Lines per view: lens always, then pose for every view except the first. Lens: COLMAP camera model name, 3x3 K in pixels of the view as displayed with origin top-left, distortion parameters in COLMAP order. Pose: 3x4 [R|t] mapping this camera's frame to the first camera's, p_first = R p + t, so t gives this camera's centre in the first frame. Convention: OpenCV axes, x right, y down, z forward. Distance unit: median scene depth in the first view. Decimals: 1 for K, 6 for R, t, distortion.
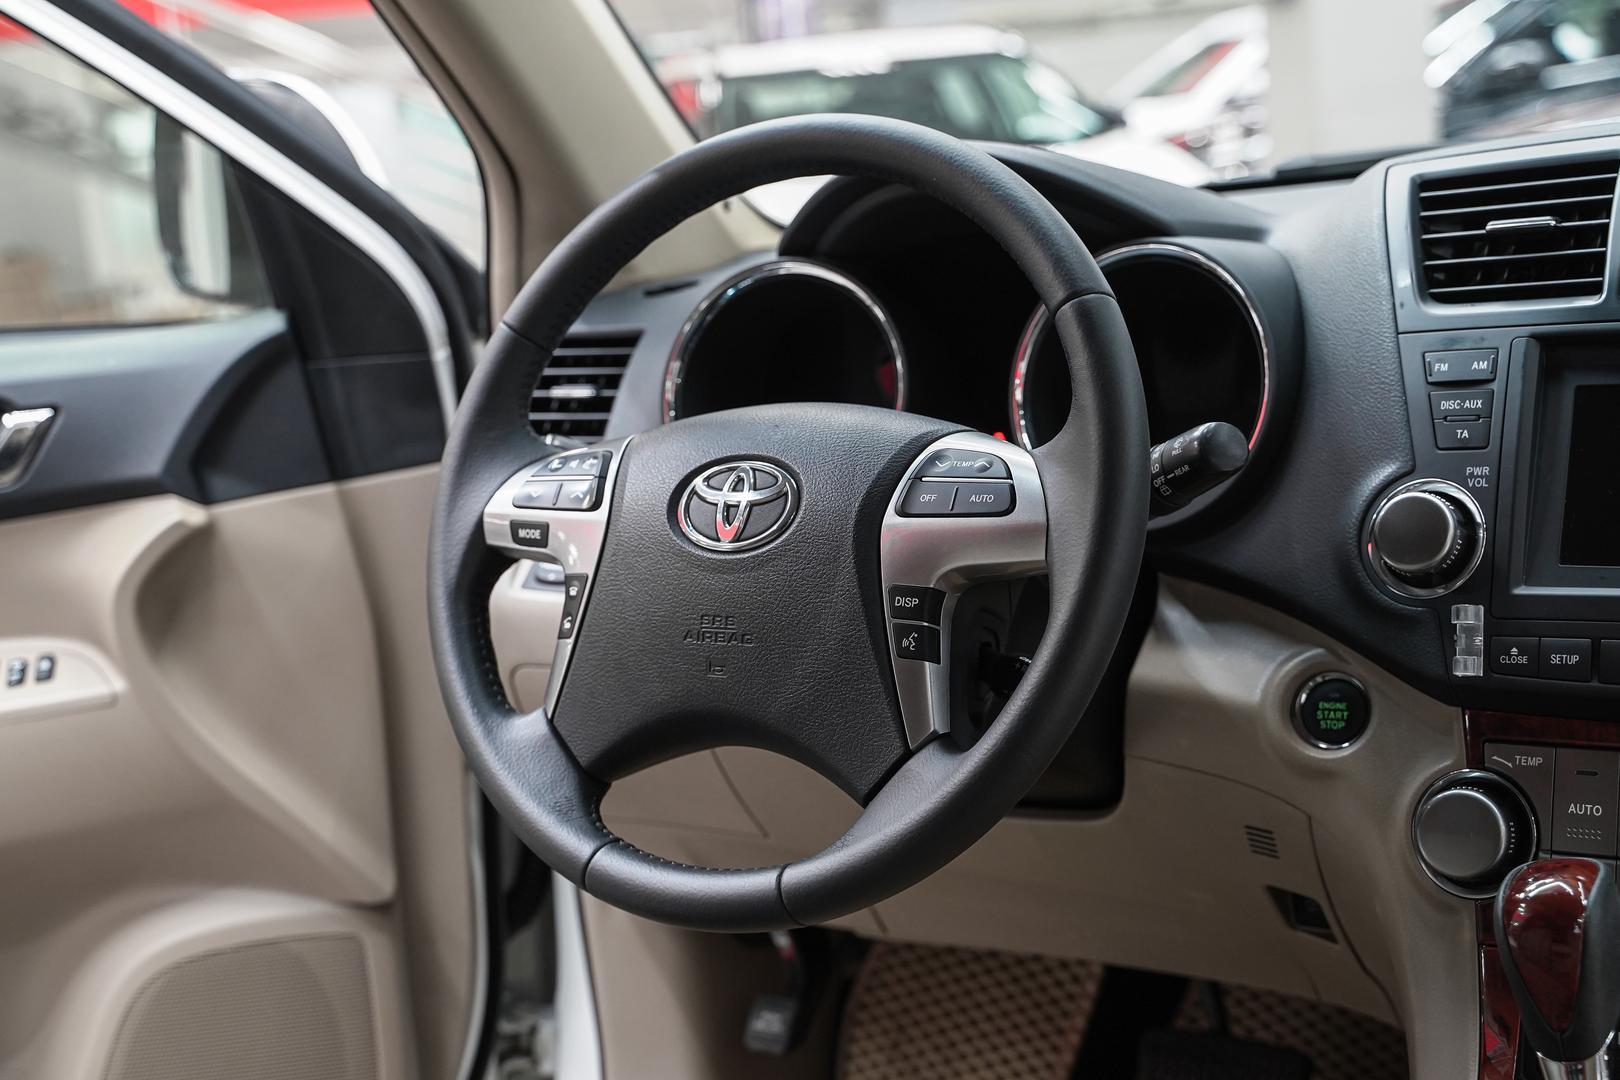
lens RADIAL K [[2209.0, 0, 737.6], [0, 2209.0, 521.5], [0, 0, 1]] dist [-0.006662, 0.000000]
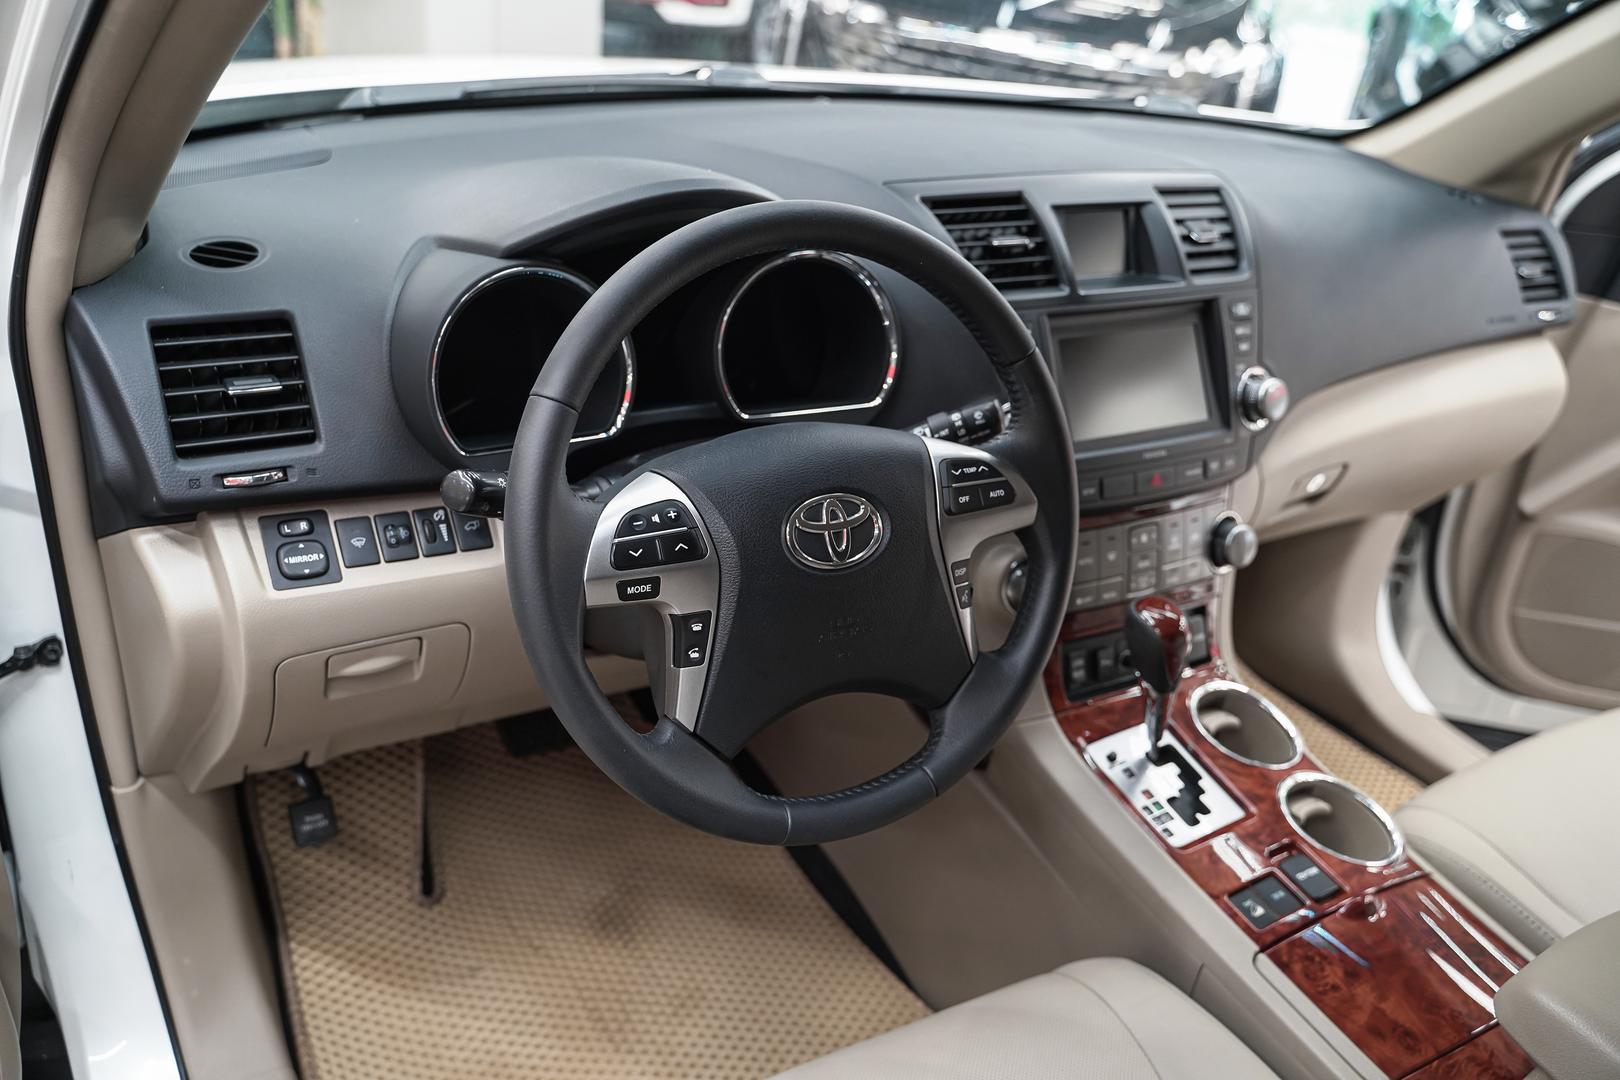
lens RADIAL K [[1286.5, 0, 816.7], [0, 1286.5, 536.2], [0, 0, 1]] dist [-0.026221, 0.020649]
pose [[0.440151, -0.298483, 0.846862, -0.640545], [-0.001147, 0.942946, 0.332945, -0.253878], [-0.897923, -0.147517, 0.414696, 0.690430]]
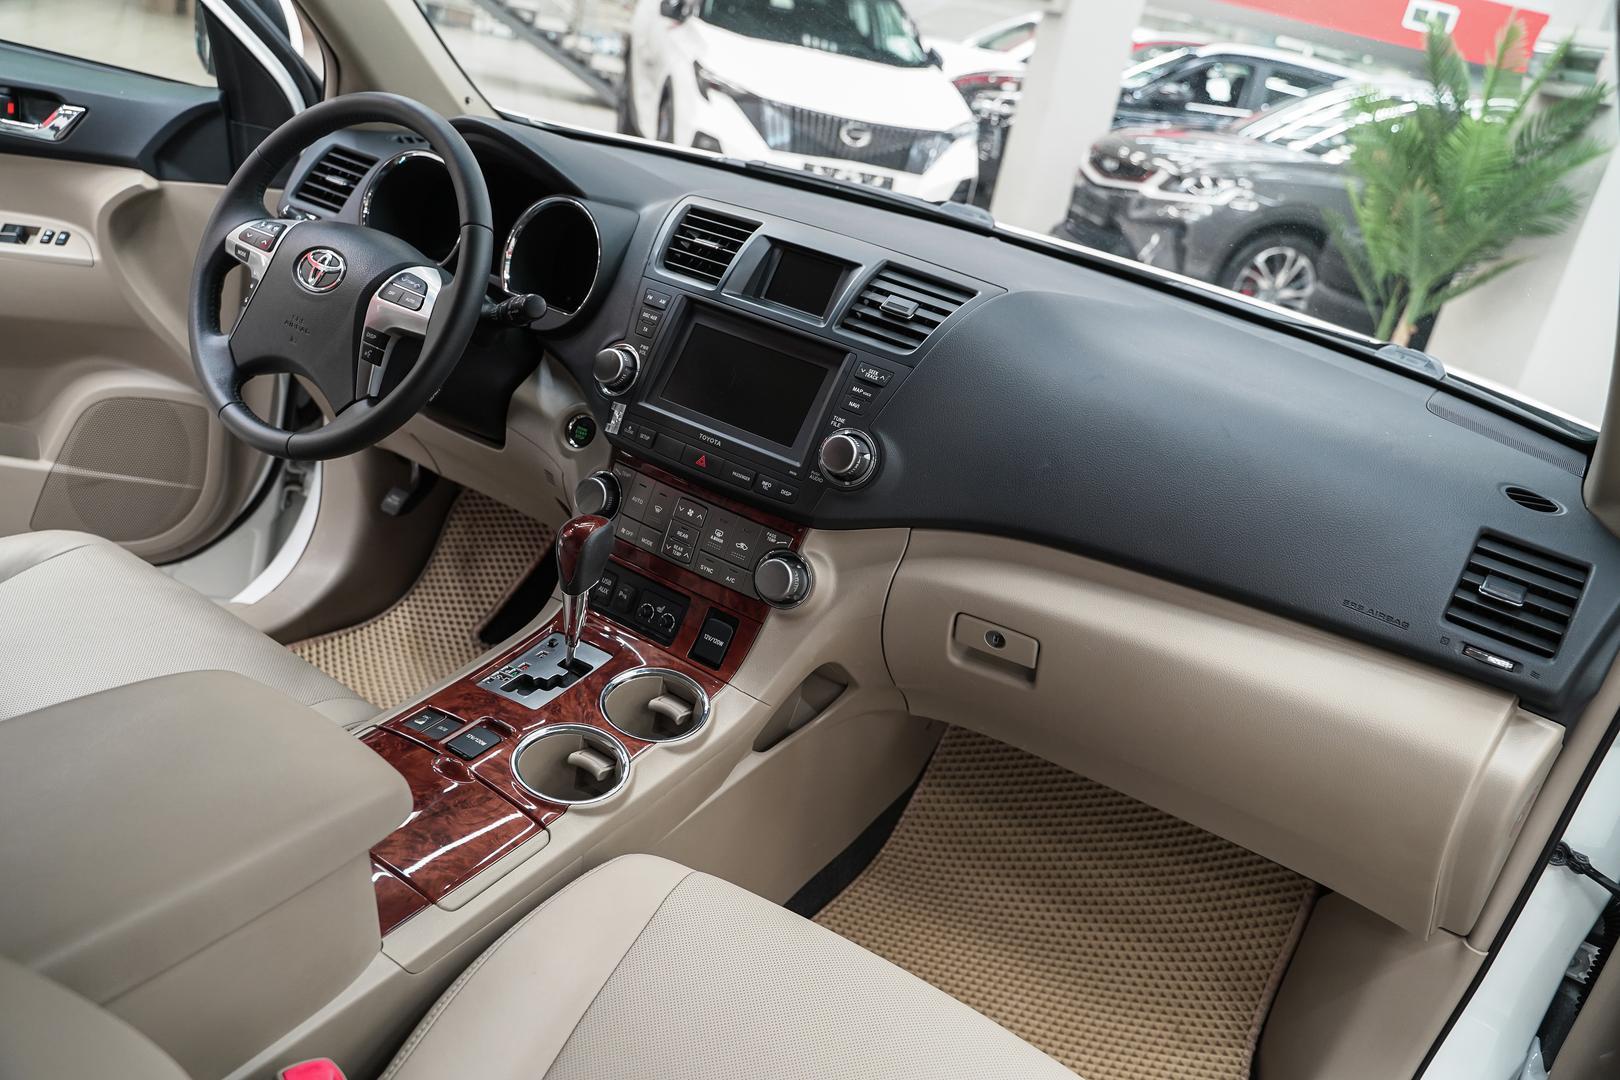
lens RADIAL K [[1286.5, 0, 812.0], [0, 1286.5, 542.2], [0, 0, 1]] dist [-0.026221, 0.020649]
pose [[0.958365, 0.253917, 0.130626, 0.366999], [-0.277391, 0.936419, 0.214881, -0.161894], [-0.067758, -0.242169, 0.967865, -0.328901]]
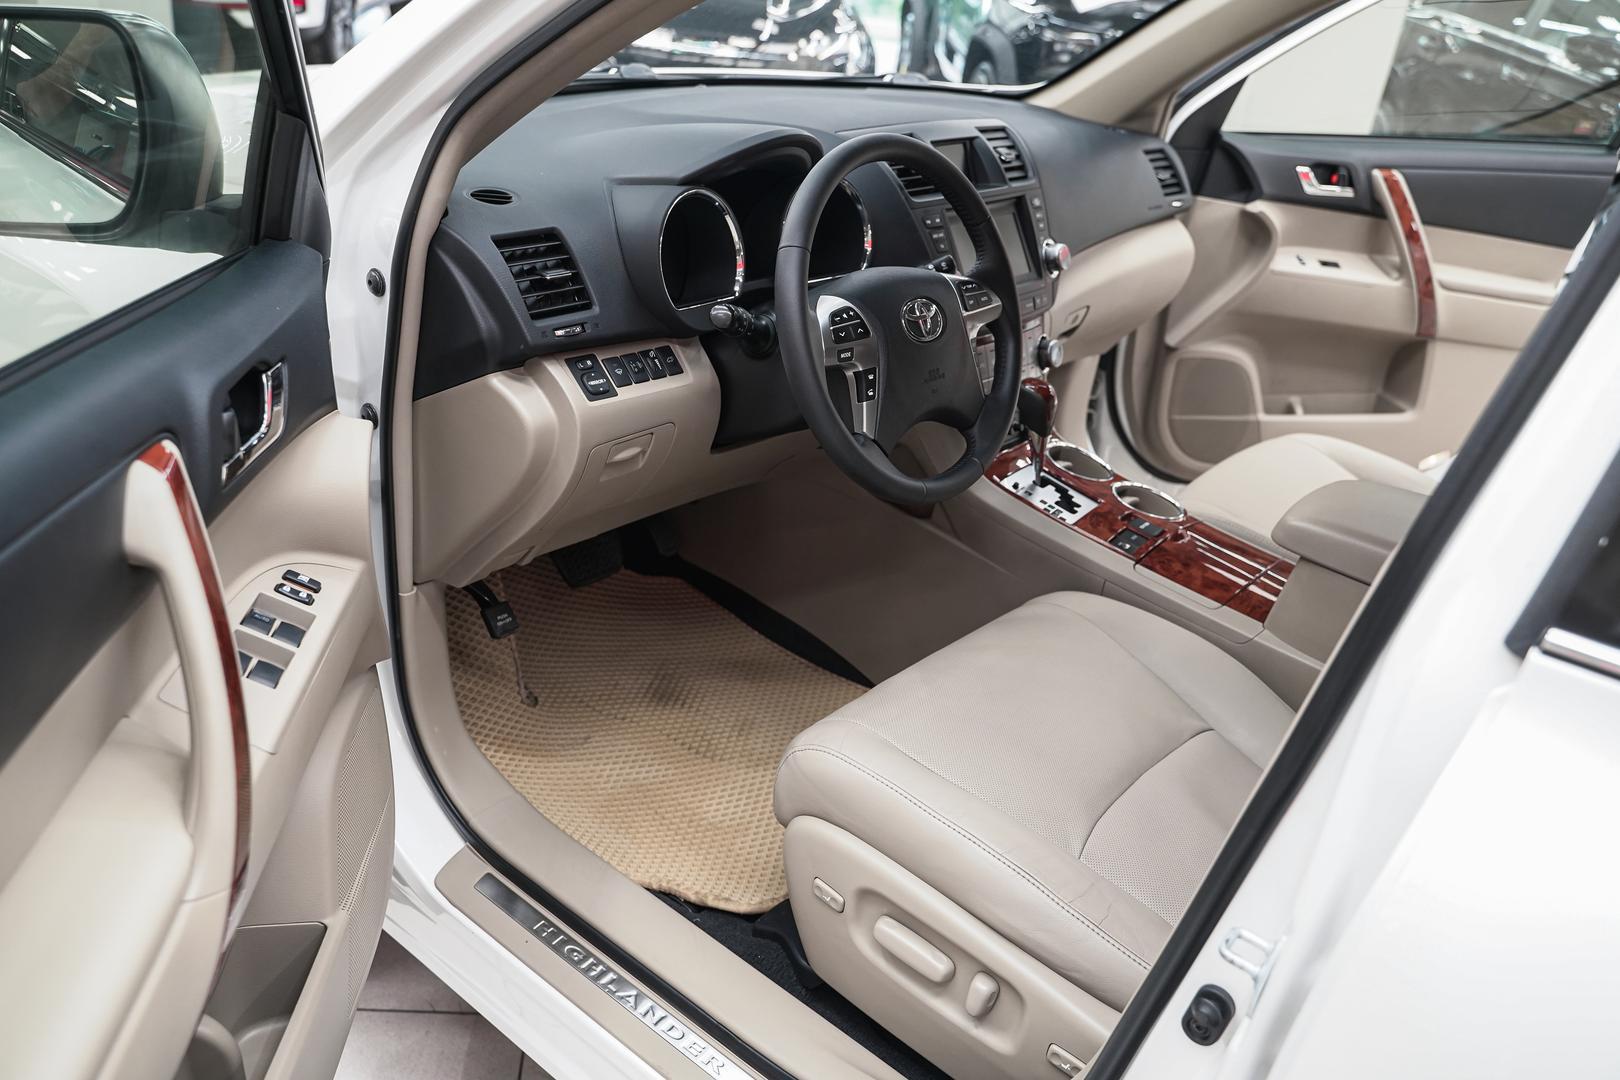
lens RADIAL K [[1286.5, 0, 824.7], [0, 1286.5, 540.5], [0, 0, 1]] dist [-0.026221, 0.020649]
pose [[0.105536, -0.347796, 0.931612, -1.310300], [0.042412, 0.937565, 0.345214, -0.253786], [-0.993511, 0.003079, 0.113698, 0.942099]]
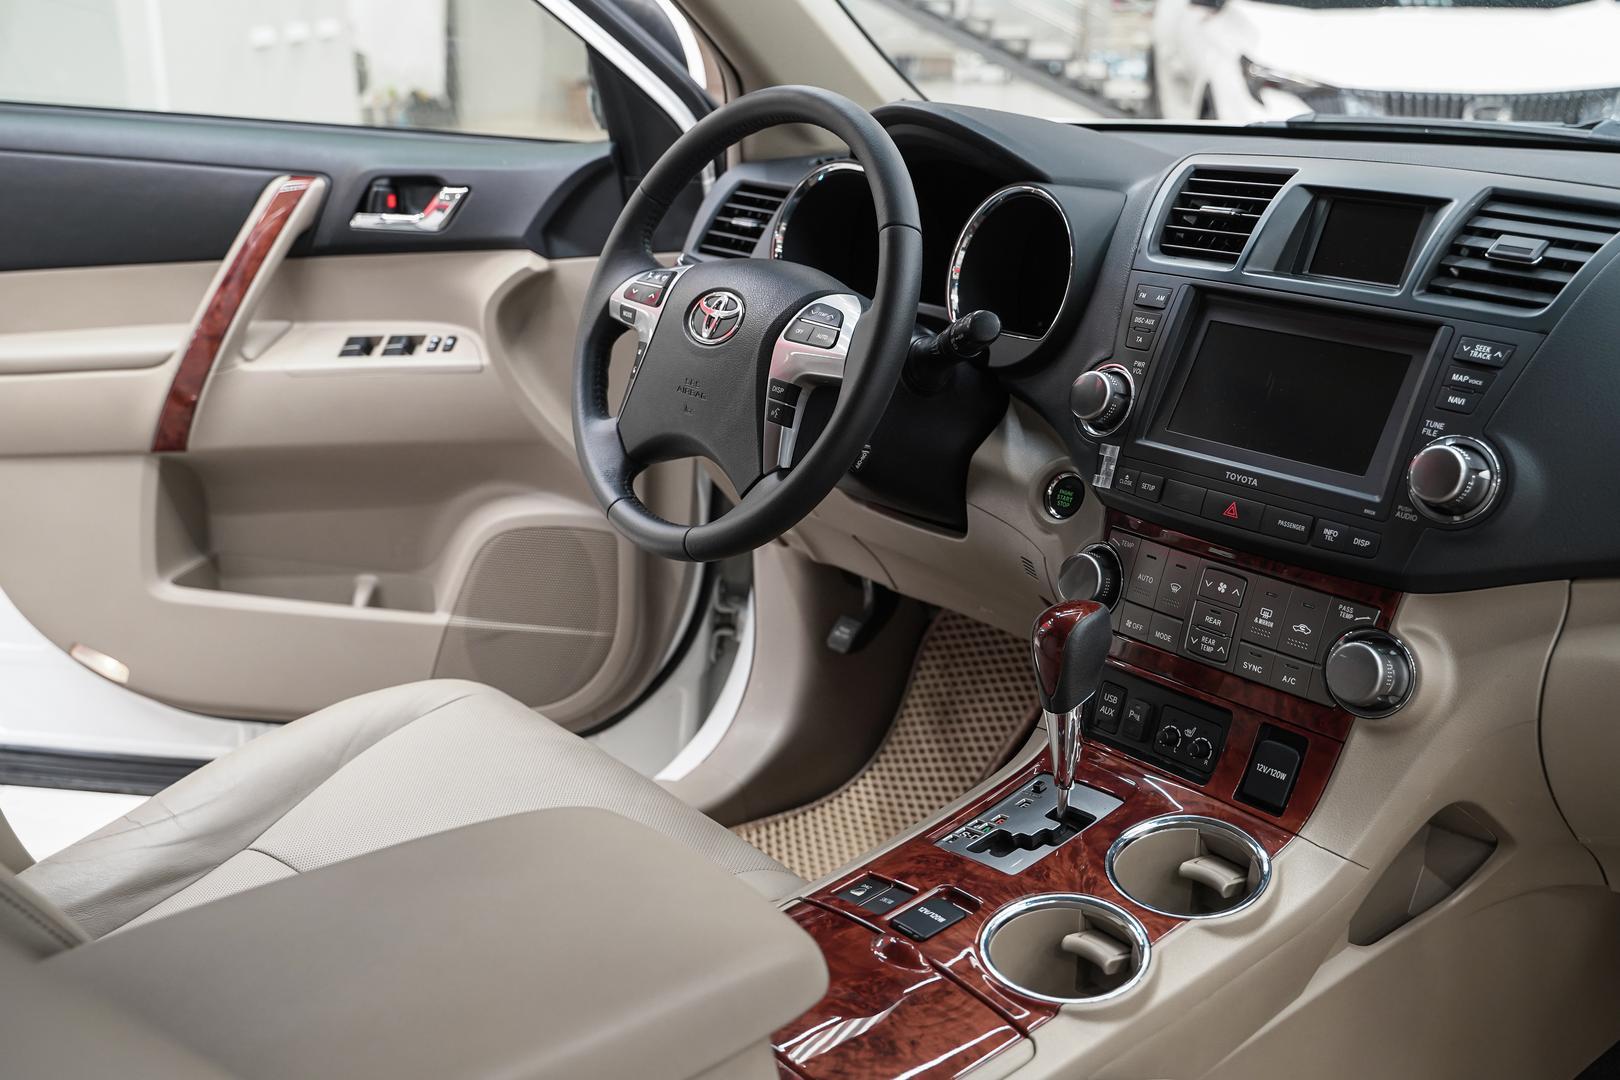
lens RADIAL K [[1754.9, 0, 773.5], [0, 1754.9, 532.3], [0, 0, 1]] dist [-0.010114, 0.000000]
pose [[0.947598, 0.177751, -0.265448, 0.430043], [-0.132407, 0.974710, 0.180024, -0.095309], [0.290735, -0.135443, 0.947169, -0.298490]]
